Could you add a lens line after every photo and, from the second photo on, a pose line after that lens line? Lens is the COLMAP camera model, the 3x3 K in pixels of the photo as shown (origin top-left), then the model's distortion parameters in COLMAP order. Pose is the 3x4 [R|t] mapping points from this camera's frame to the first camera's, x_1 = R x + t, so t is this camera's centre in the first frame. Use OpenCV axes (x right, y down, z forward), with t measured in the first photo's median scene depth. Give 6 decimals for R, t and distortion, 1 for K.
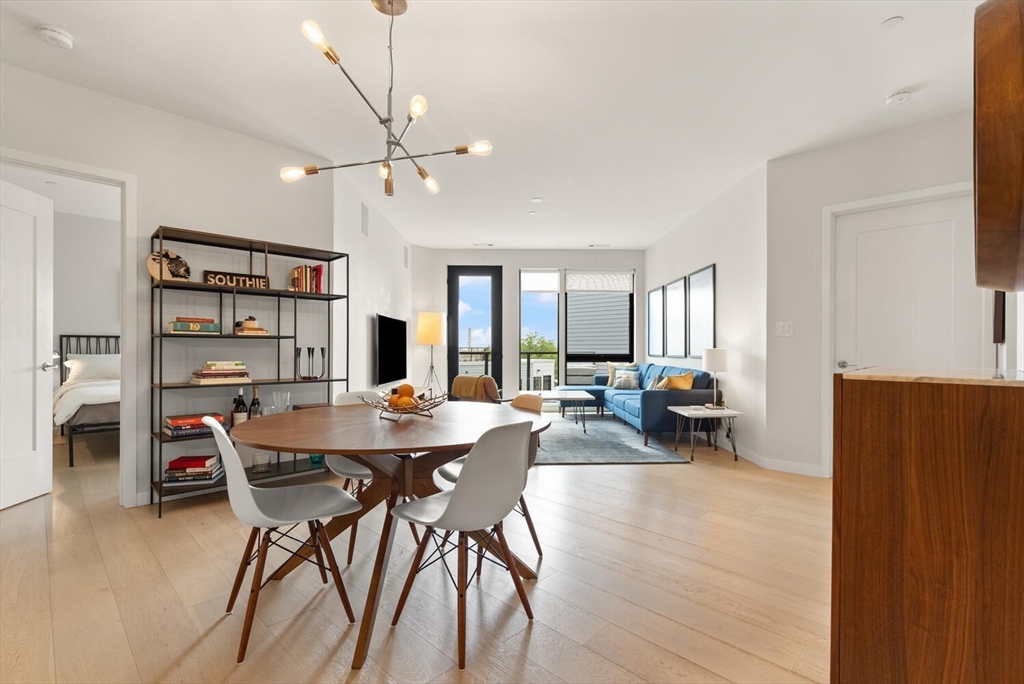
lens RADIAL K [[466.7, 0, 515.9], [0, 466.7, 350.0], [0, 0, 1]] dist [0.003417, 0.000459]
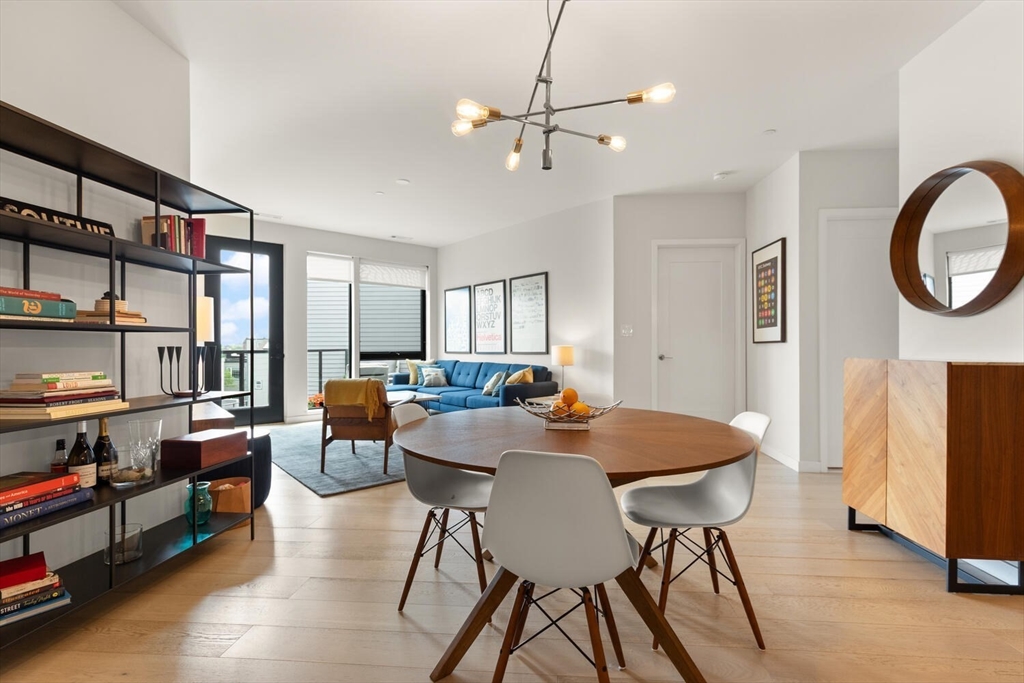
lens RADIAL K [[469.7, 0, 520.0], [0, 469.7, 345.7], [0, 0, 1]] dist [0.008375, -0.000007]
pose [[0.767126, -0.002666, 0.641492, -0.340557], [0.003631, 0.999993, -0.000186, -0.002969], [-0.641487, 0.002472, 0.767130, 0.145275]]
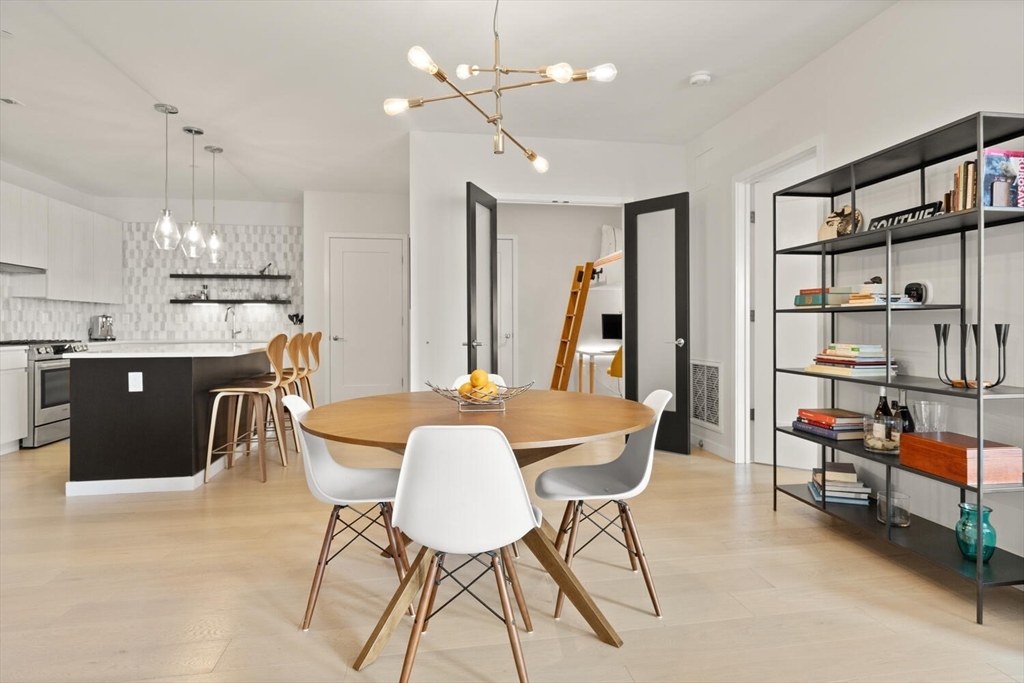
lens RADIAL K [[549.3, 0, 516.6], [0, 549.3, 326.0], [0, 0, 1]] dist [-0.003331, 0.000278]
pose [[-0.591615, 0.001482, -0.806219, 0.213833], [0.002228, 0.999997, 0.000203, -0.002893], [0.806217, -0.001676, -0.591617, 0.644576]]
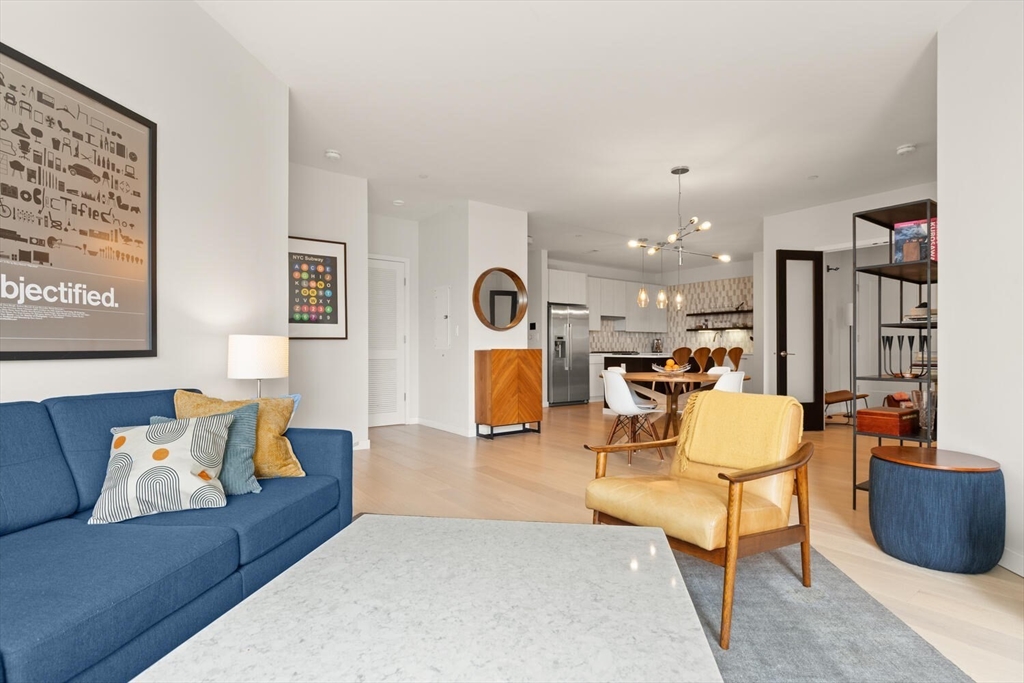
lens RADIAL K [[505.8, 0, 515.4], [0, 505.8, 352.0], [0, 0, 1]] dist [-0.002686, 0.000210]
pose [[-0.989126, 0.000386, 0.147073, 0.045318], [0.001298, 0.999981, 0.006108, 0.010422], [-0.147068, 0.006232, -0.989107, 1.287790]]
